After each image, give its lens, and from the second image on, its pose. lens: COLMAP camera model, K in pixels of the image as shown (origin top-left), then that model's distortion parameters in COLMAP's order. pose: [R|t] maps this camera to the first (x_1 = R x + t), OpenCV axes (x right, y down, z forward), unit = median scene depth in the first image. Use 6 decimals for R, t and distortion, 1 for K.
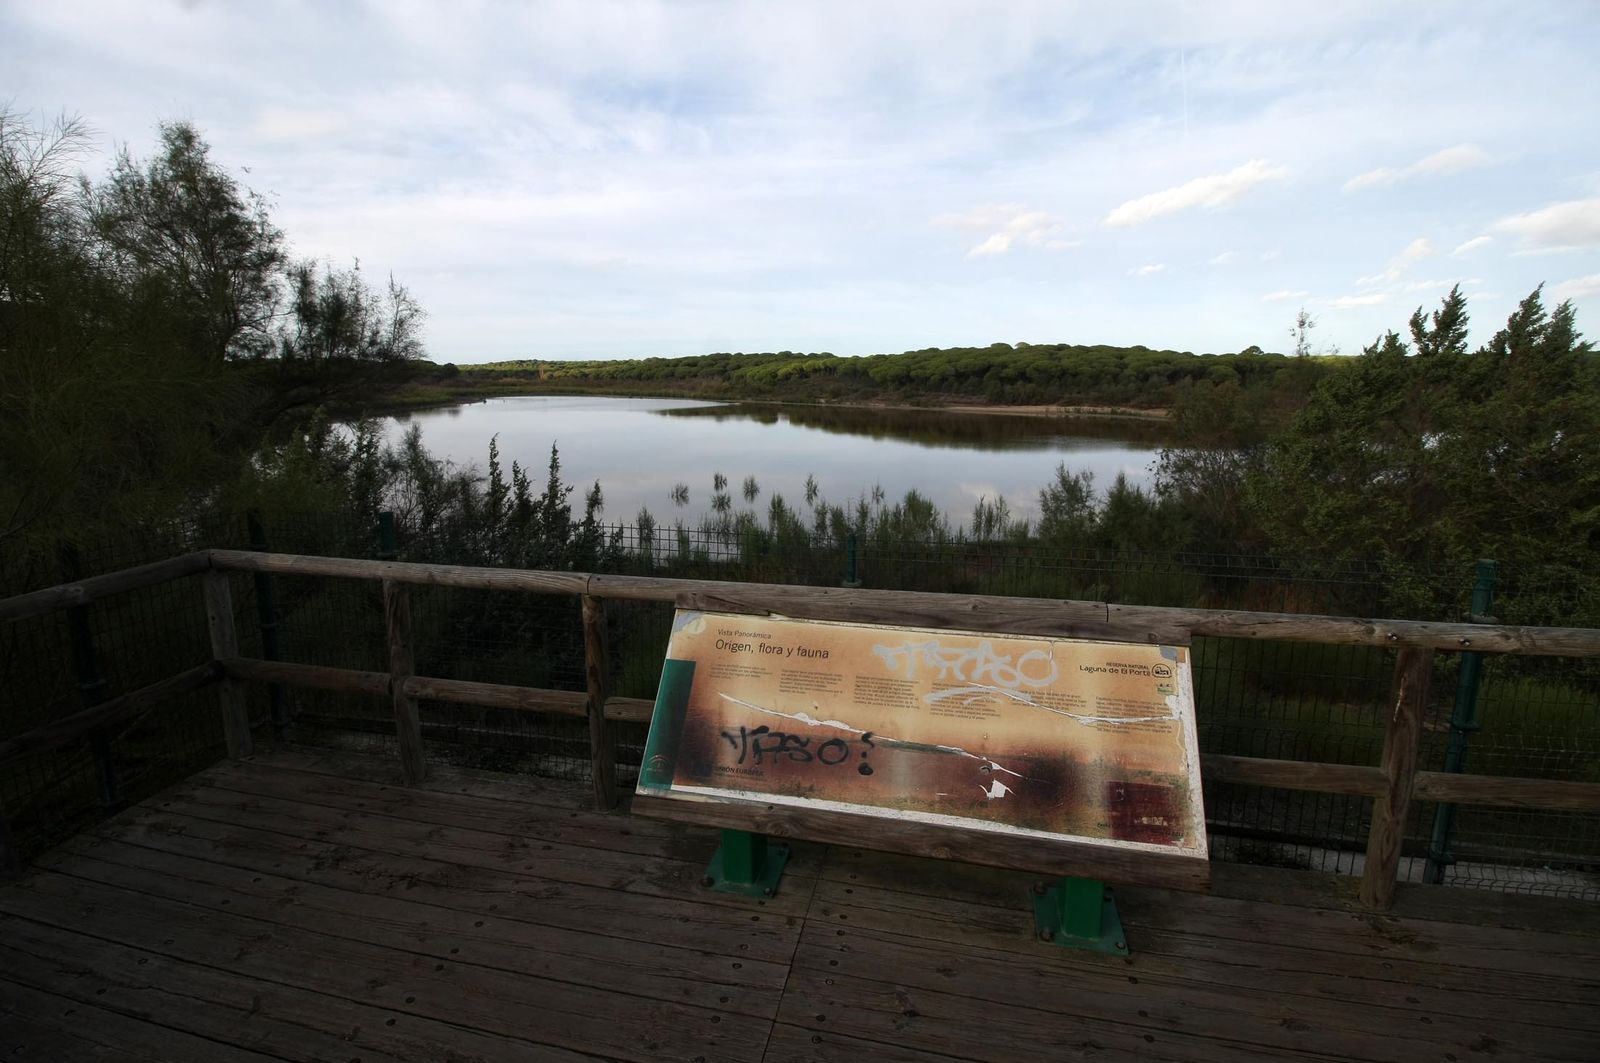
lens RADIAL K [[742.7, 0, 795.8], [0, 742.7, 520.7], [0, 0, 1]] dist [0.002403, -0.014902]
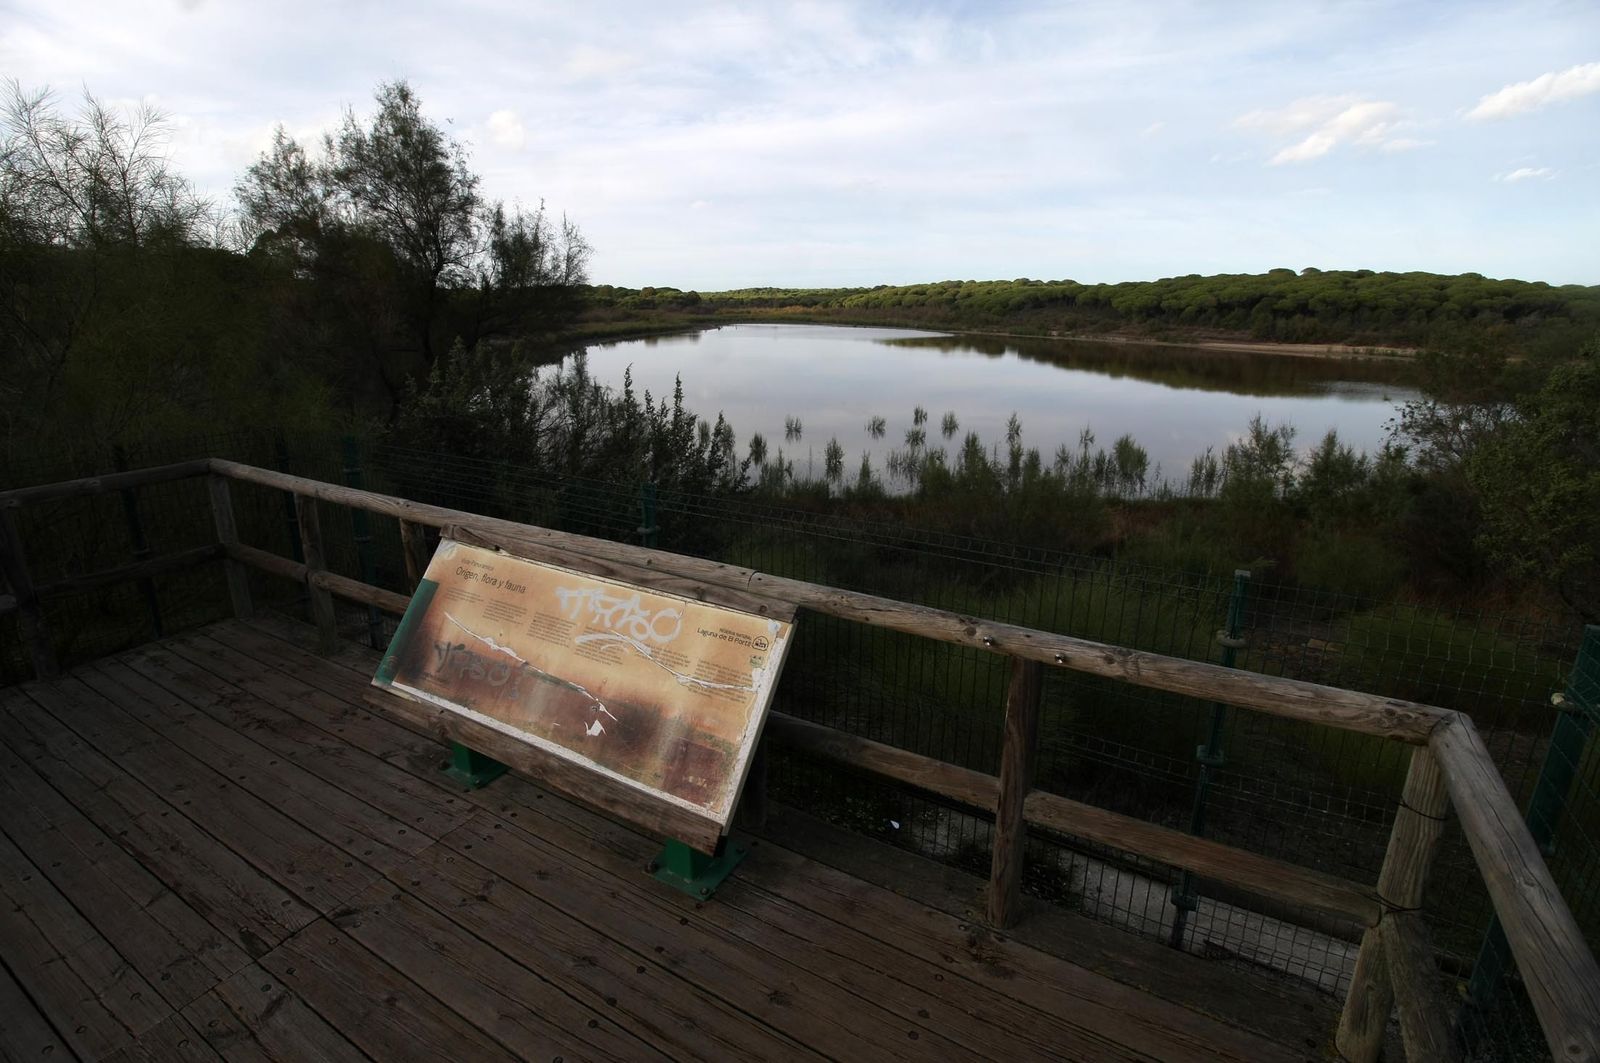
lens RADIAL K [[742.7, 0, 795.8], [0, 742.7, 520.7], [0, 0, 1]] dist [0.002403, -0.014902]
pose [[0.955276, 0.089174, -0.281949, 0.107803], [-0.063206, 0.992987, 0.099909, -0.008865], [0.288881, -0.077620, 0.954213, 0.008746]]
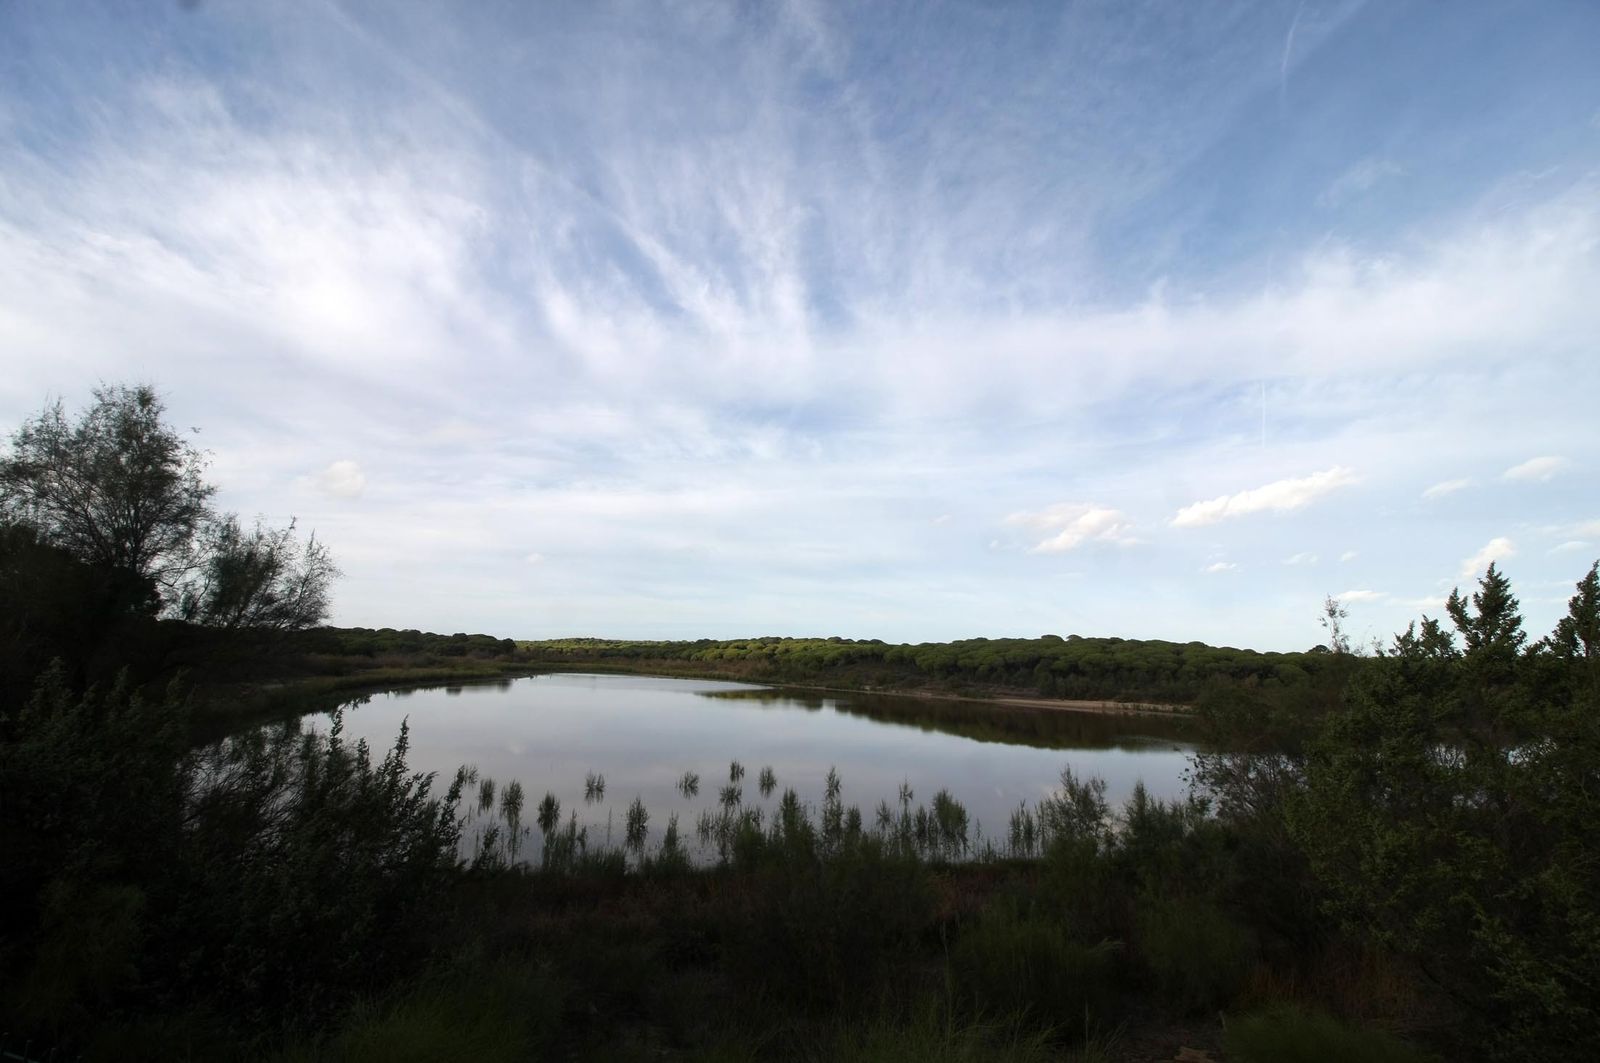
lens RADIAL K [[742.7, 0, 795.8], [0, 742.7, 520.7], [0, 0, 1]] dist [0.002403, -0.014902]
pose [[0.997083, 0.018050, -0.074155, 0.121310], [-0.044243, 0.928414, -0.368904, -0.014800], [0.062188, 0.371109, 0.926504, 0.111190]]
